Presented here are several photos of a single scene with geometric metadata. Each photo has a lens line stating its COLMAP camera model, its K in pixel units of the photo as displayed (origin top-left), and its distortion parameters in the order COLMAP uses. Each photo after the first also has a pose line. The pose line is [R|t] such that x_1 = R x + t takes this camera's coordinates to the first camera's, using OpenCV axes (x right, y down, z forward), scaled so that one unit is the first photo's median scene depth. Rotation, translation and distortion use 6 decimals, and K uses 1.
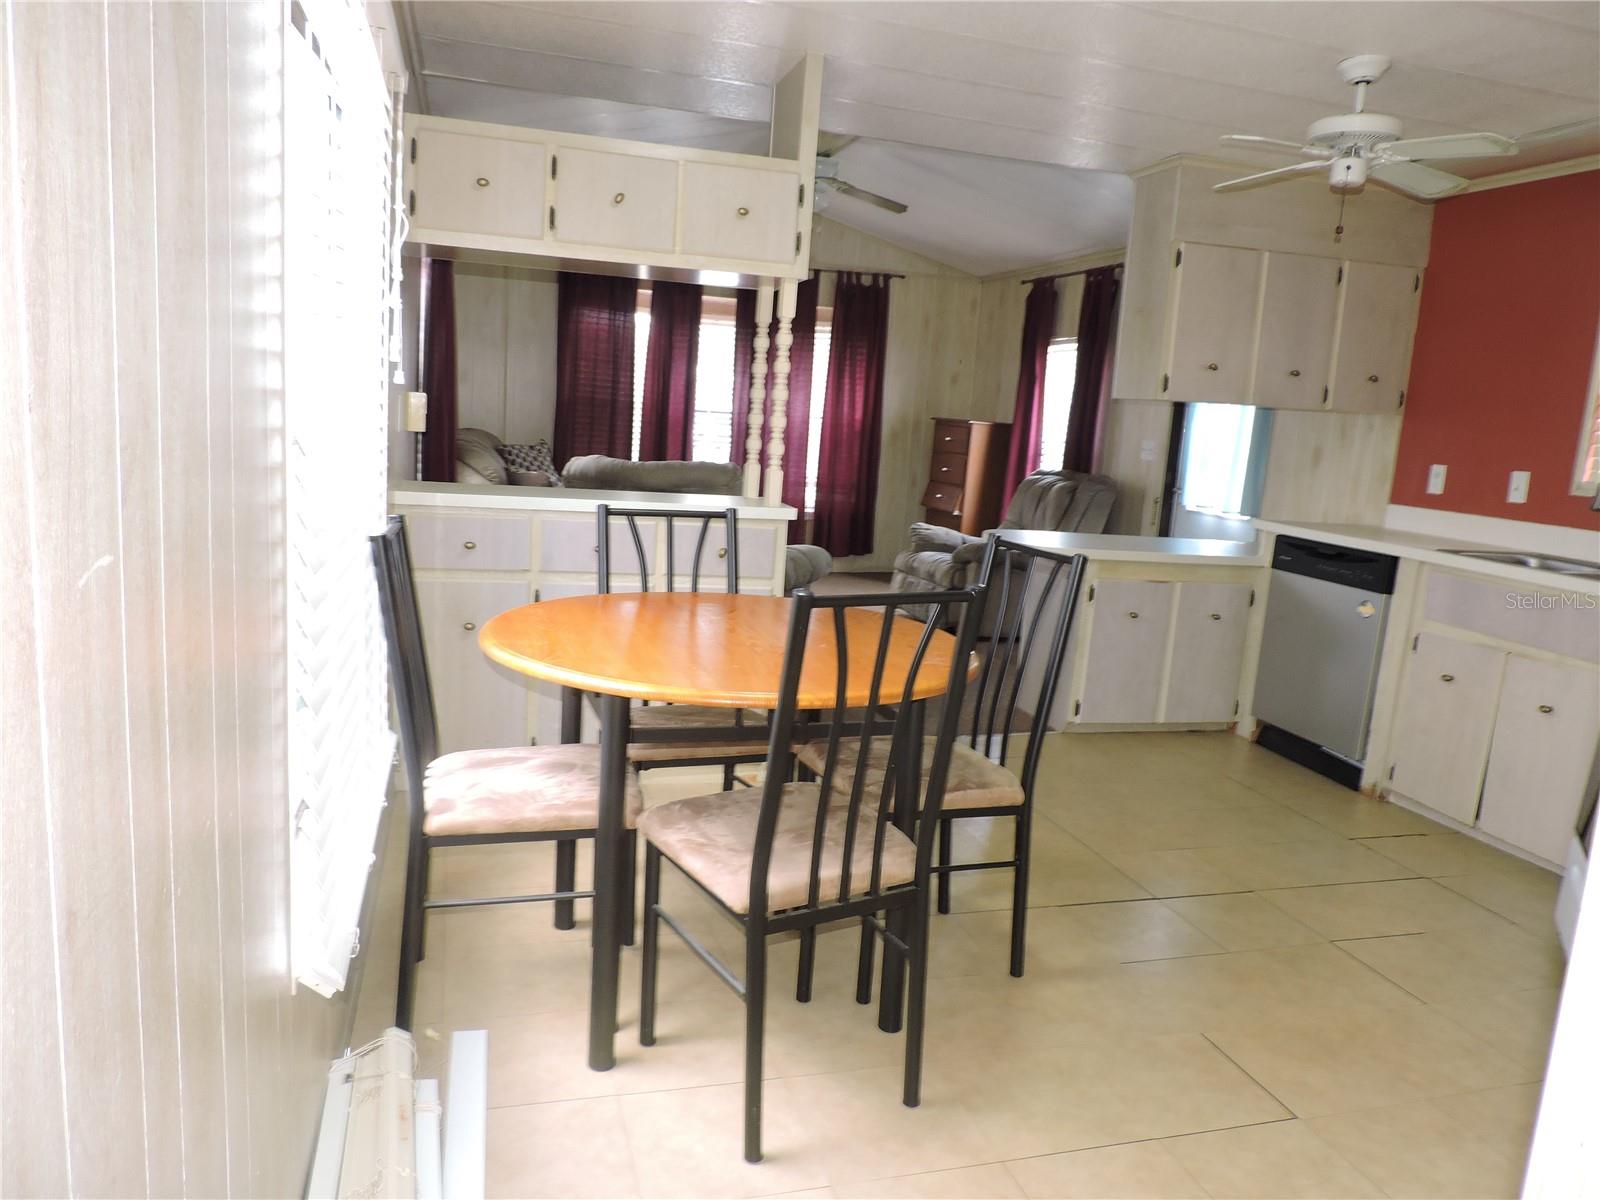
lens RADIAL K [[1129.5, 0, 792.0], [0, 1129.5, 599.5], [0, 0, 1]] dist [-0.021964, -0.000235]
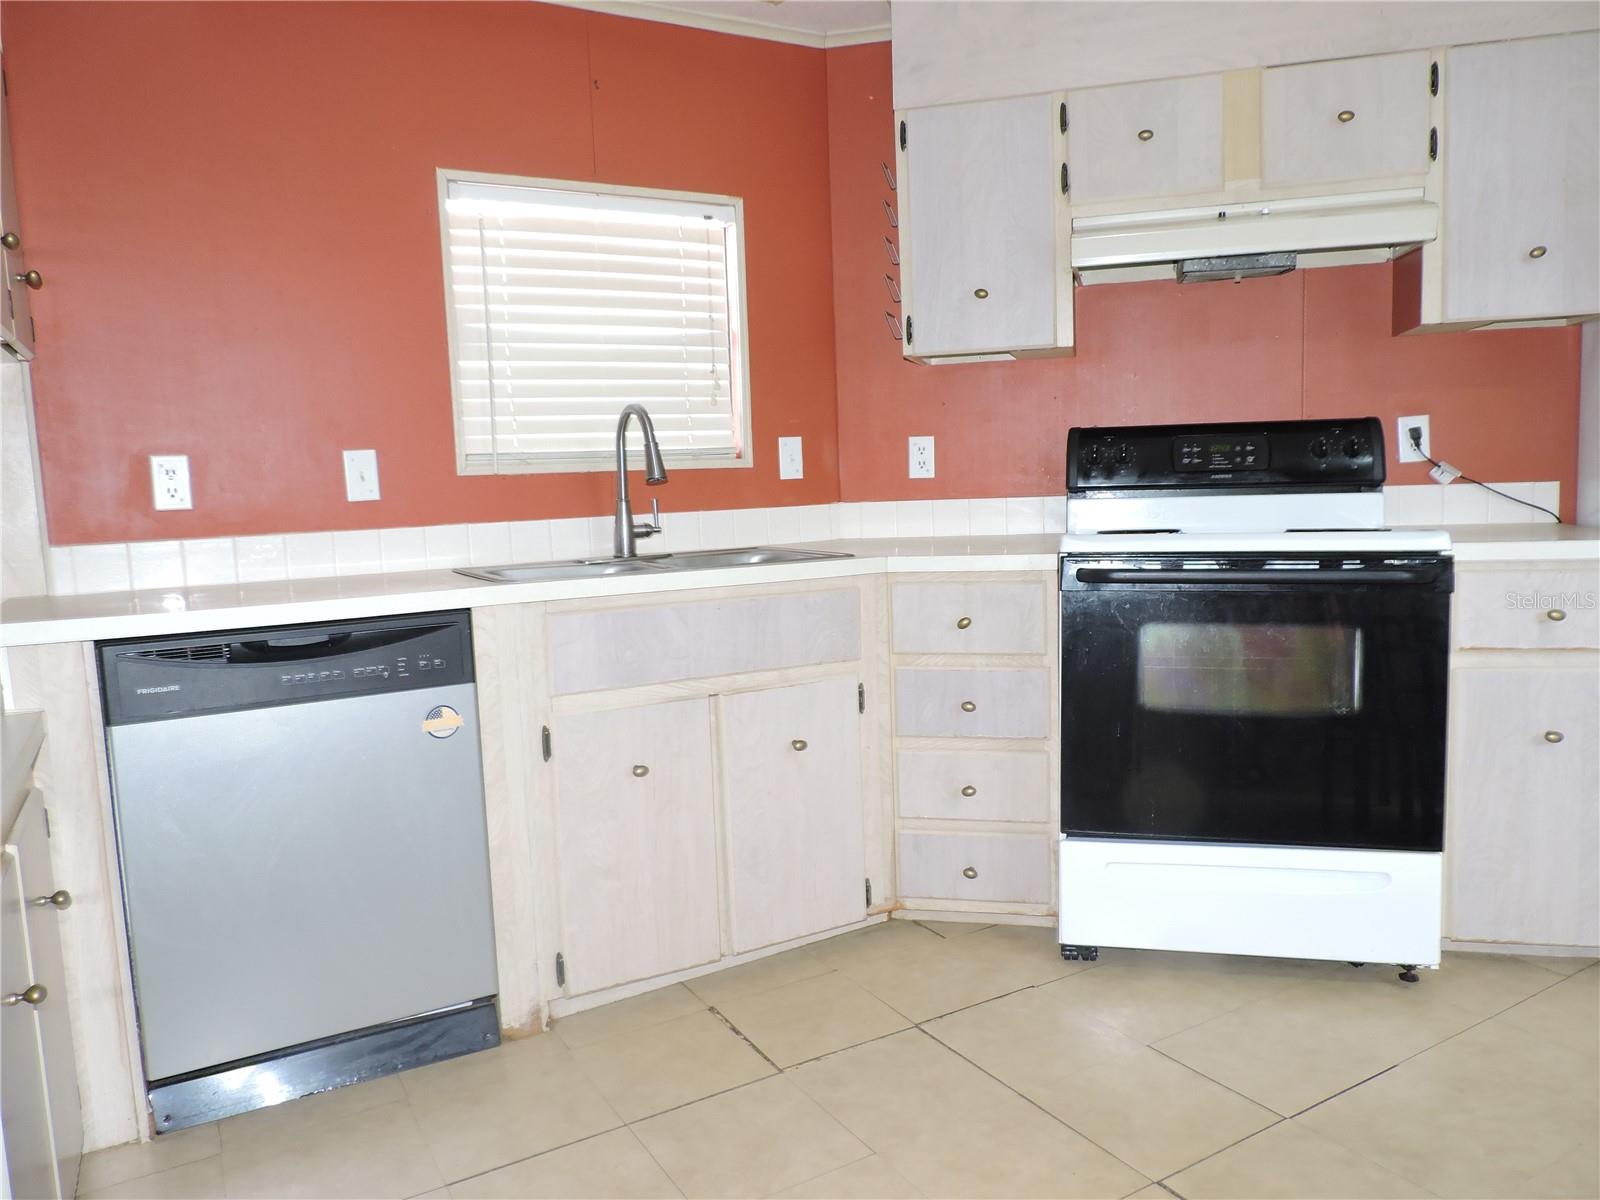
lens RADIAL K [[1129.5, 0, 801.0], [0, 1129.5, 601.9], [0, 0, 1]] dist [-0.021964, -0.000235]
pose [[-0.248489, -0.165473, 0.954396, -0.008720], [0.180976, 0.960019, 0.213567, -0.063011], [-0.951578, 0.225792, -0.208607, 0.472783]]
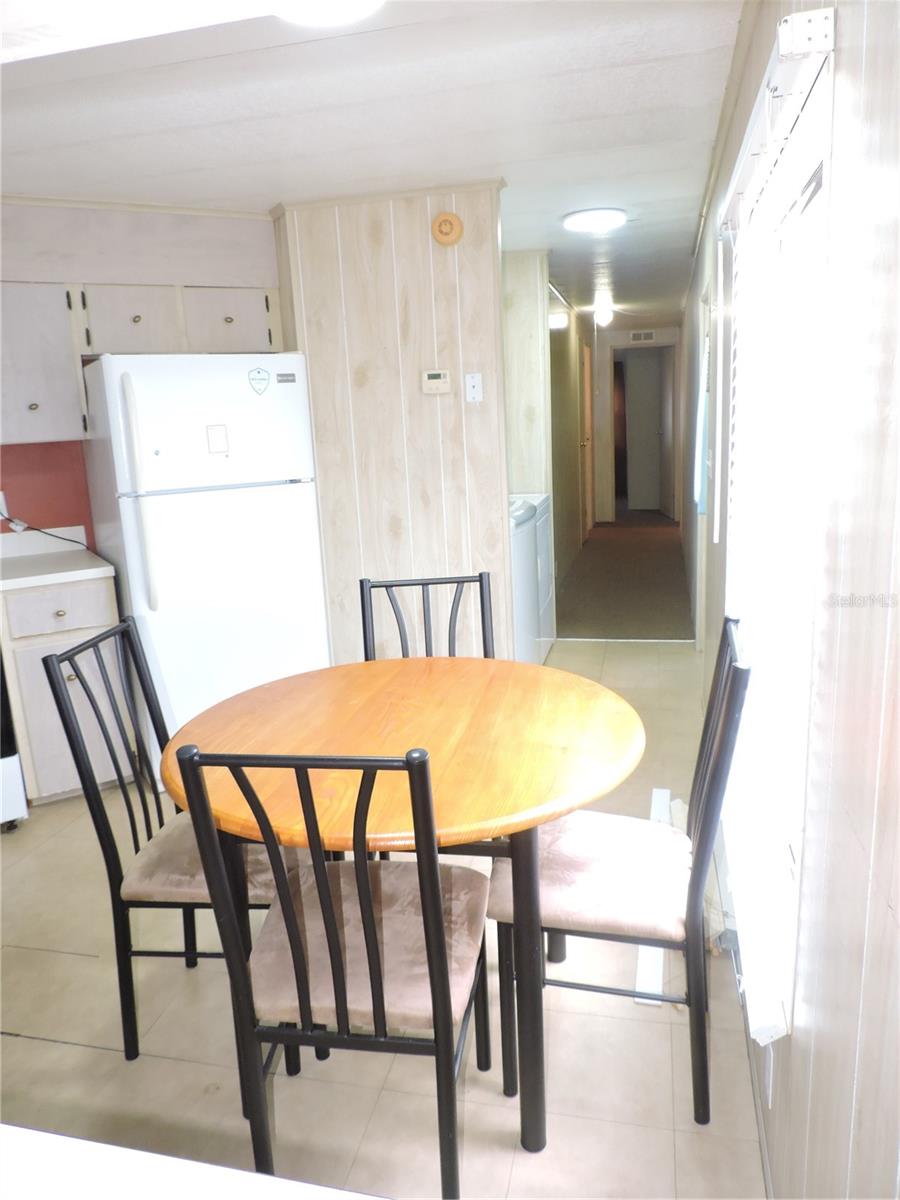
lens RADIAL K [[847.2, 0, 445.2], [0, 847.2, 596.0], [0, 0, 1]] dist [-0.021964, -0.000235]
pose [[-0.871733, -0.133188, 0.471533, -0.126451], [0.068088, 0.920083, 0.385760, -0.111395], [-0.485228, 0.368385, -0.792998, 0.455456]]
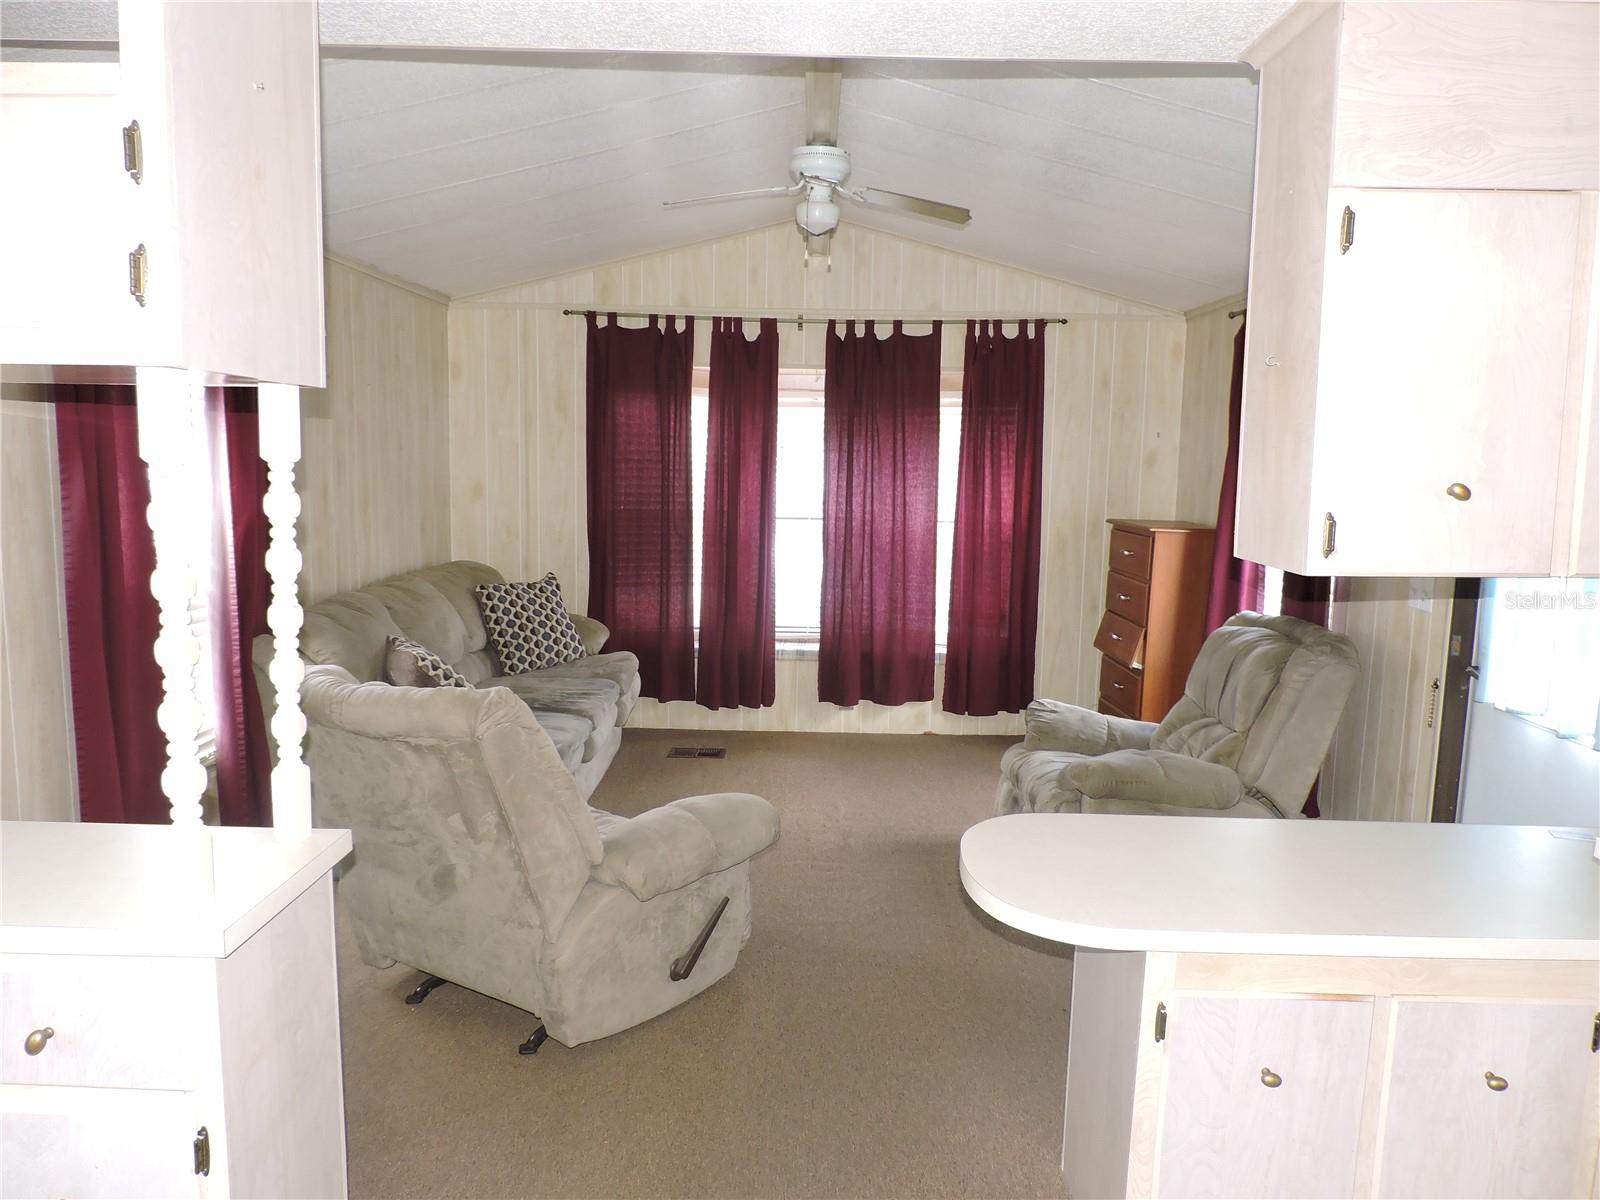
lens RADIAL K [[1129.5, 0, 799.2], [0, 1129.5, 599.9], [0, 0, 1]] dist [-0.021964, -0.000235]
pose [[0.959819, -0.012301, -0.280351, 0.141584], [-0.002091, 0.998697, -0.050981, -0.079858], [0.280613, 0.049519, 0.958543, 0.301380]]
